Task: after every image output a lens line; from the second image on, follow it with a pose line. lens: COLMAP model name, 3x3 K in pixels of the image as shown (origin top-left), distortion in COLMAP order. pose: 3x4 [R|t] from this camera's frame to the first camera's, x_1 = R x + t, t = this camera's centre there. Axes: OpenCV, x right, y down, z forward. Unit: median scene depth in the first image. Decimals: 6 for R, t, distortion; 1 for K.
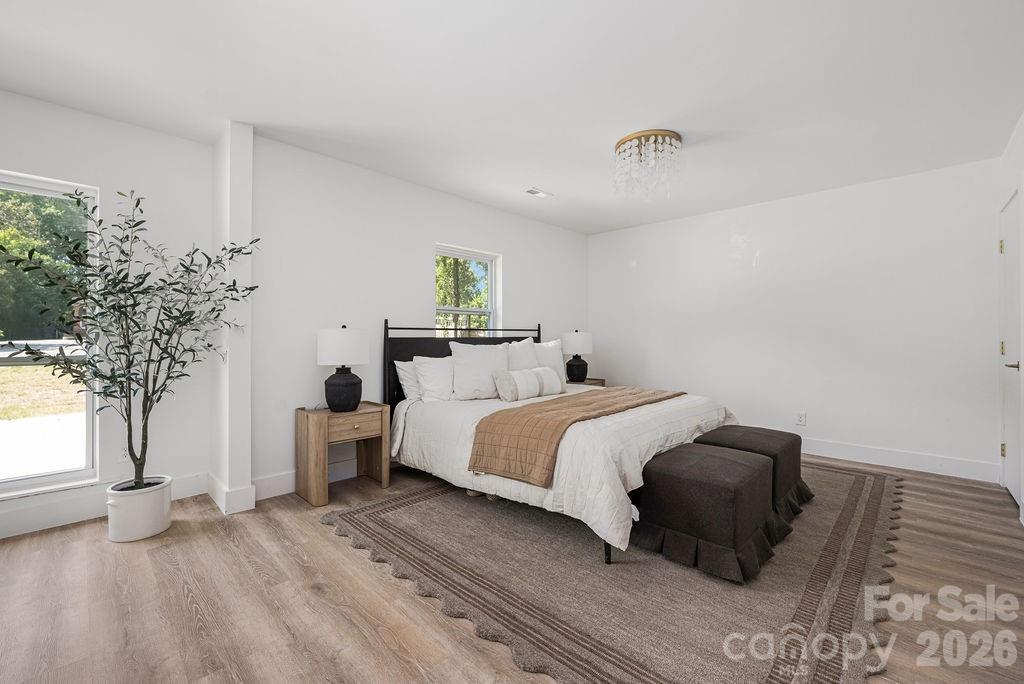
lens RADIAL K [[423.6, 0, 515.5], [0, 423.6, 339.7], [0, 0, 1]] dist [-0.005821, 0.000243]
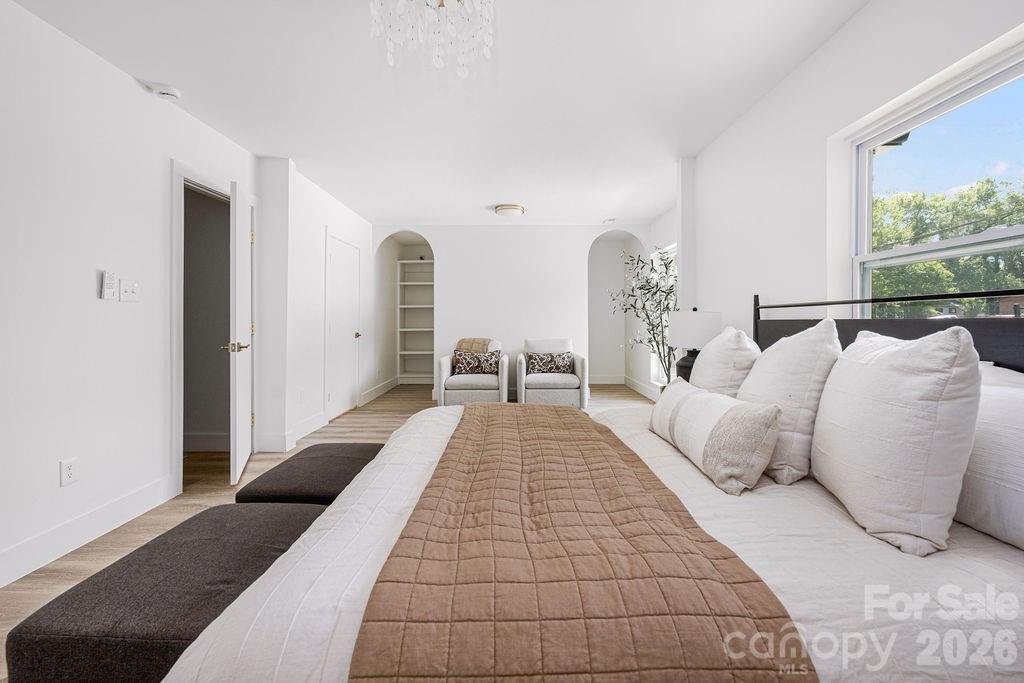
lens RADIAL K [[423.6, 0, 502.7], [0, 423.6, 323.0], [0, 0, 1]] dist [-0.005821, 0.000243]
pose [[-0.730720, 0.002552, -0.682672, 0.728539], [-0.006039, 0.999930, 0.010202, -0.006529], [0.682650, 0.011578, -0.730654, 1.717926]]
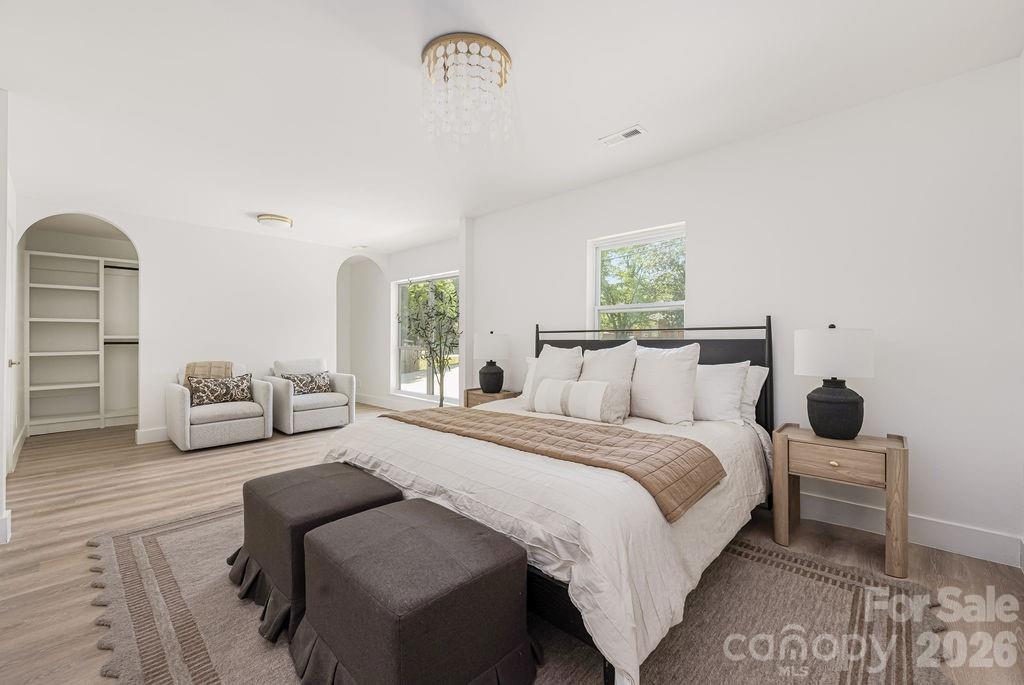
lens RADIAL K [[423.6, 0, 502.7], [0, 423.6, 341.7], [0, 0, 1]] dist [-0.005821, 0.000243]
pose [[-0.003142, 0.001099, -0.999994, 1.203847], [-0.007741, 0.999969, 0.001123, -0.001894], [0.999965, 0.007745, -0.003133, 1.262523]]
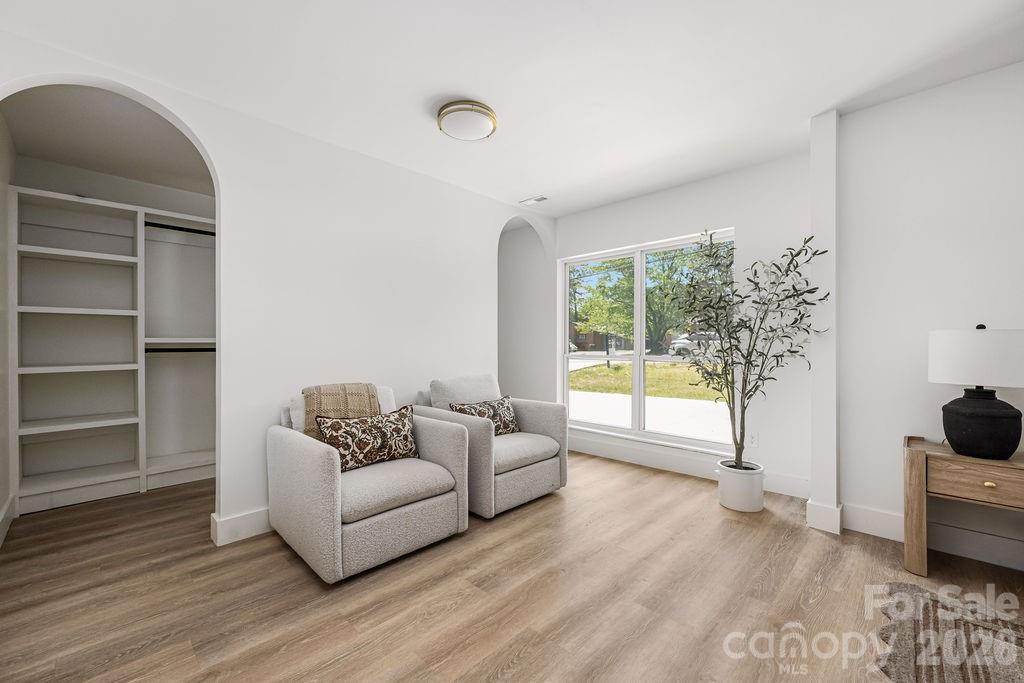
lens RADIAL K [[423.6, 0, 509.2], [0, 423.6, 345.7], [0, 0, 1]] dist [-0.005821, 0.000243]
pose [[-0.016412, 0.003030, -0.999861, 0.311967], [-0.005373, 0.999981, 0.003119, -0.001215], [0.999851, 0.005424, -0.016396, 0.337315]]
